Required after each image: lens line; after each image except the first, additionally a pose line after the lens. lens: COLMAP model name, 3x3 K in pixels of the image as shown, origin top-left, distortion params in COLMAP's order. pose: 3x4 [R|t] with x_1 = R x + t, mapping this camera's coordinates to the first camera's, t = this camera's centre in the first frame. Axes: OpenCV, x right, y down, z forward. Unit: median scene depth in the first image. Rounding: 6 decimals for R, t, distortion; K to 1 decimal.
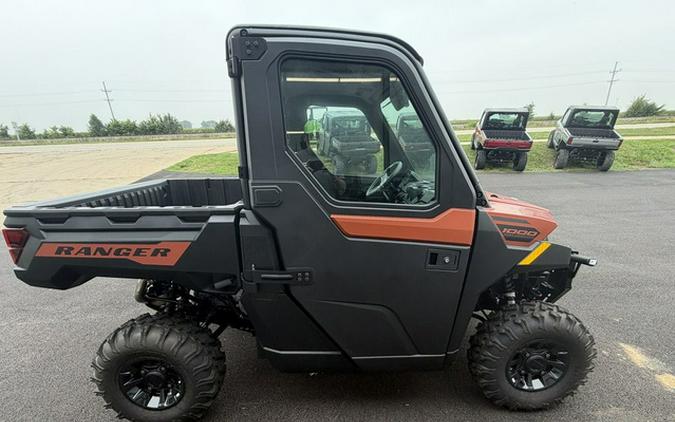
lens RADIAL K [[323.4, 0, 349.8], [0, 323.4, 243.9], [0, 0, 1]] dist [0.004697, -0.002085]
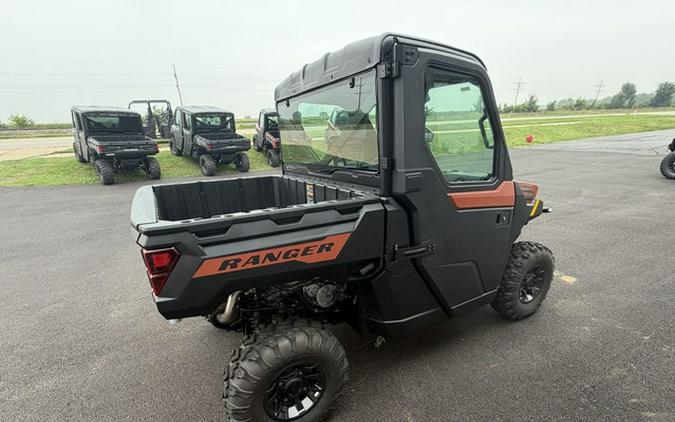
lens RADIAL K [[323.4, 0, 341.0], [0, 323.4, 243.4], [0, 0, 1]] dist [0.004697, -0.002085]
pose [[0.874599, -0.167949, 0.454830, -0.972052], [0.164815, 0.985210, 0.046871, -0.025506], [-0.455975, 0.033969, 0.889344, 0.081590]]
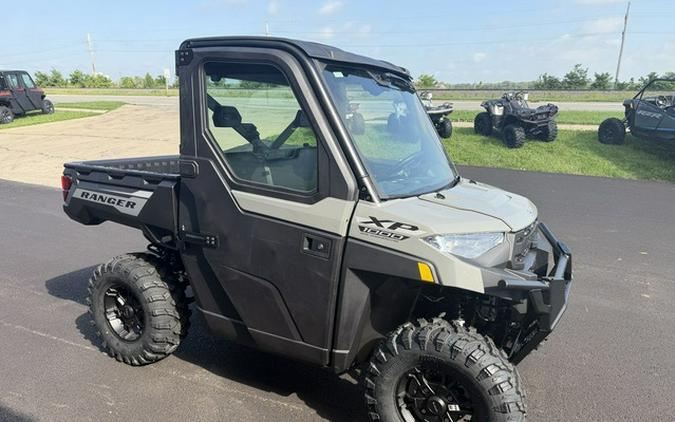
lens RADIAL K [[500.3, 0, 337.6], [0, 500.3, 211.0], [0, 0, 1]] dist [0.063568, -0.001256]
pose [[0.853984, 0.126387, -0.504716, 1.150718], [-0.172616, 0.983930, -0.045679, 0.000435], [0.490832, 0.126131, 0.862076, -0.350531]]
